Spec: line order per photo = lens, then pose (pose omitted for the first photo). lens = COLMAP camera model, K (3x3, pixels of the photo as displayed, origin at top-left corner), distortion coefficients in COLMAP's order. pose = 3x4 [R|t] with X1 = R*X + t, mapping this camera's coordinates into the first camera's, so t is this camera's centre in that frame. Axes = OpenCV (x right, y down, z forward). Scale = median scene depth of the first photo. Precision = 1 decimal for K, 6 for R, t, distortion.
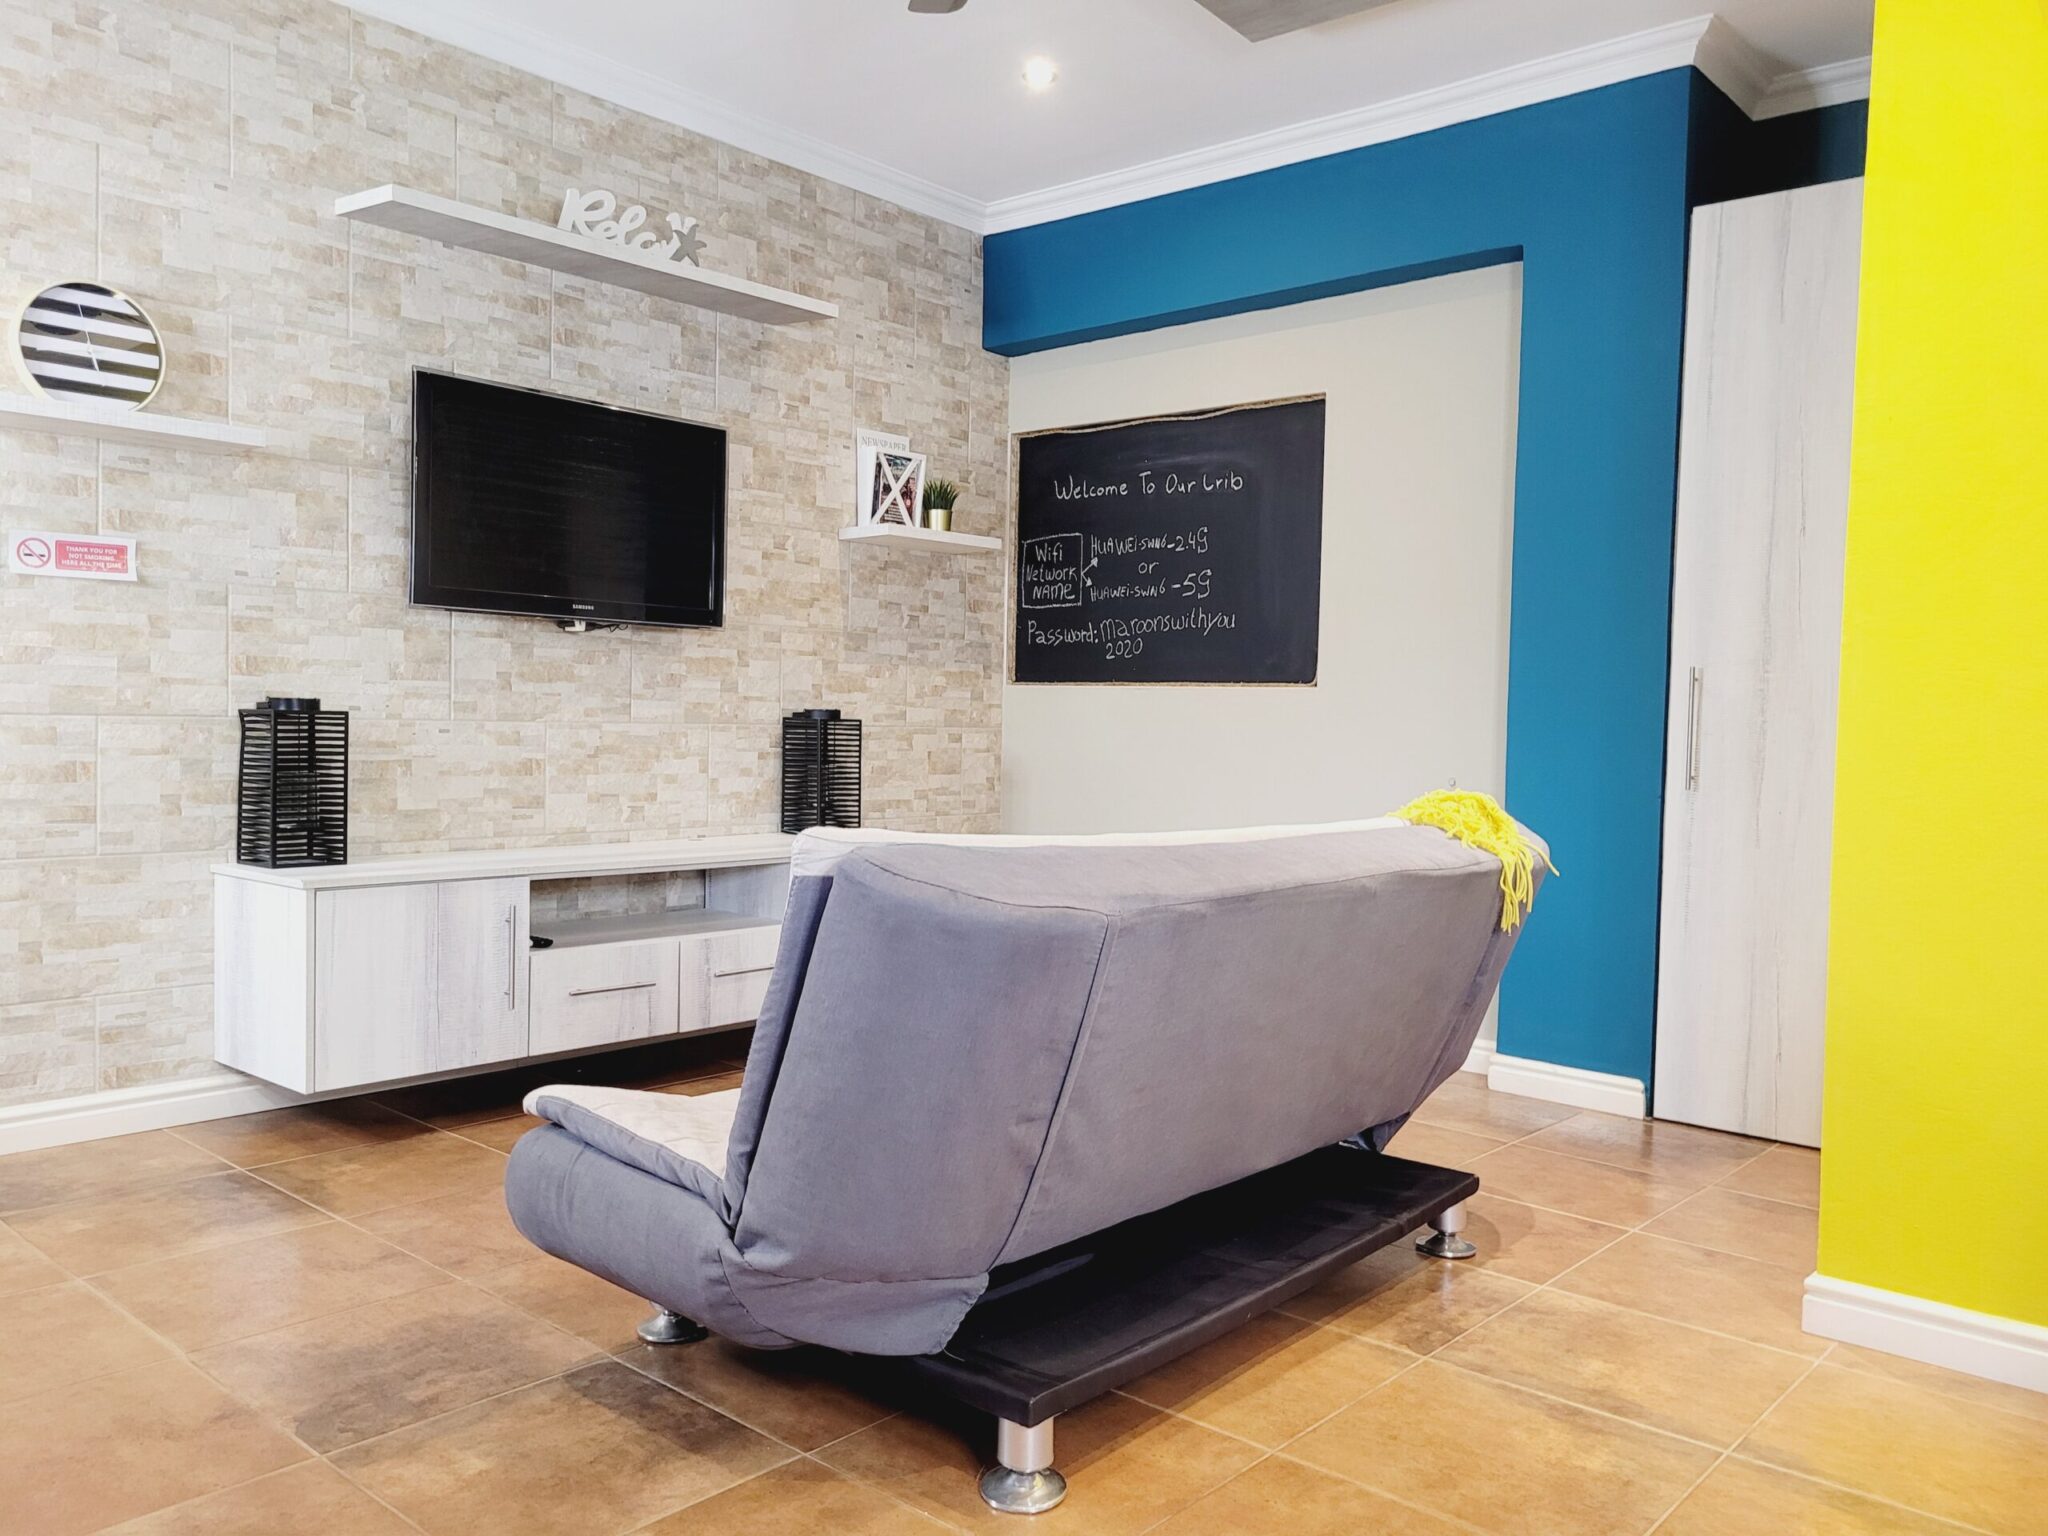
lens RADIAL K [[1539.9, 0, 1021.4], [0, 1539.9, 766.7], [0, 0, 1]] dist [0.032432, -0.023755]
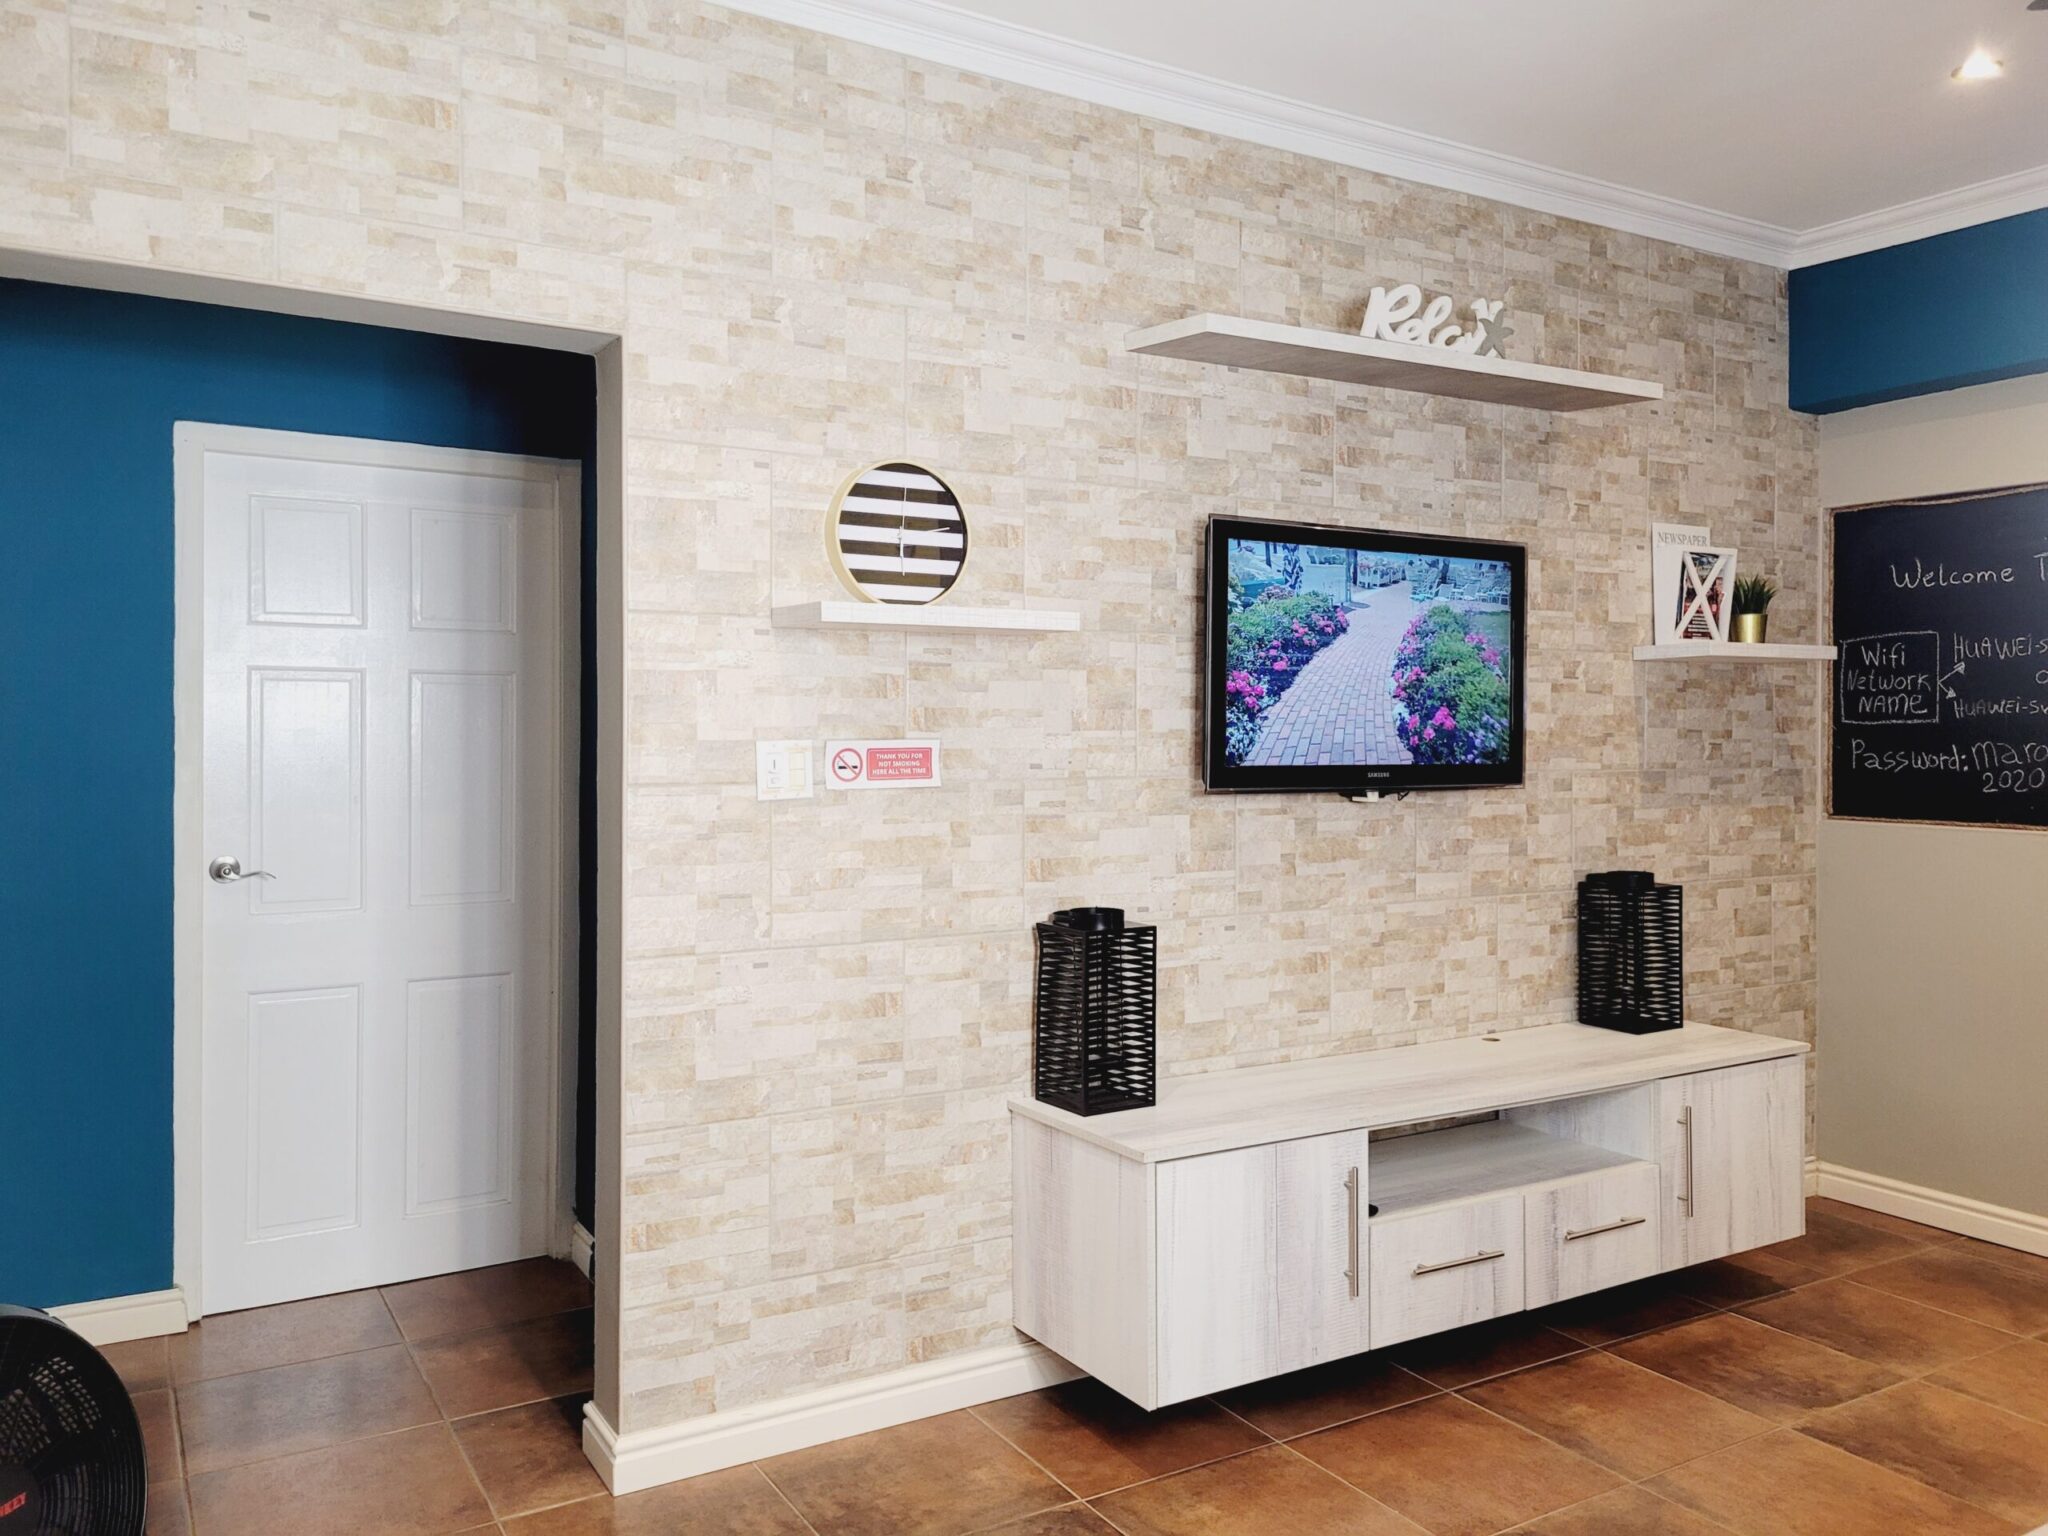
lens RADIAL K [[1539.9, 0, 1035.3], [0, 1539.9, 729.2], [0, 0, 1]] dist [0.032432, -0.023755]
pose [[0.956119, -0.020332, -0.292273, -0.220407], [0.010974, 0.999374, -0.033621, -0.103841], [0.292774, 0.028938, 0.955744, 0.145181]]
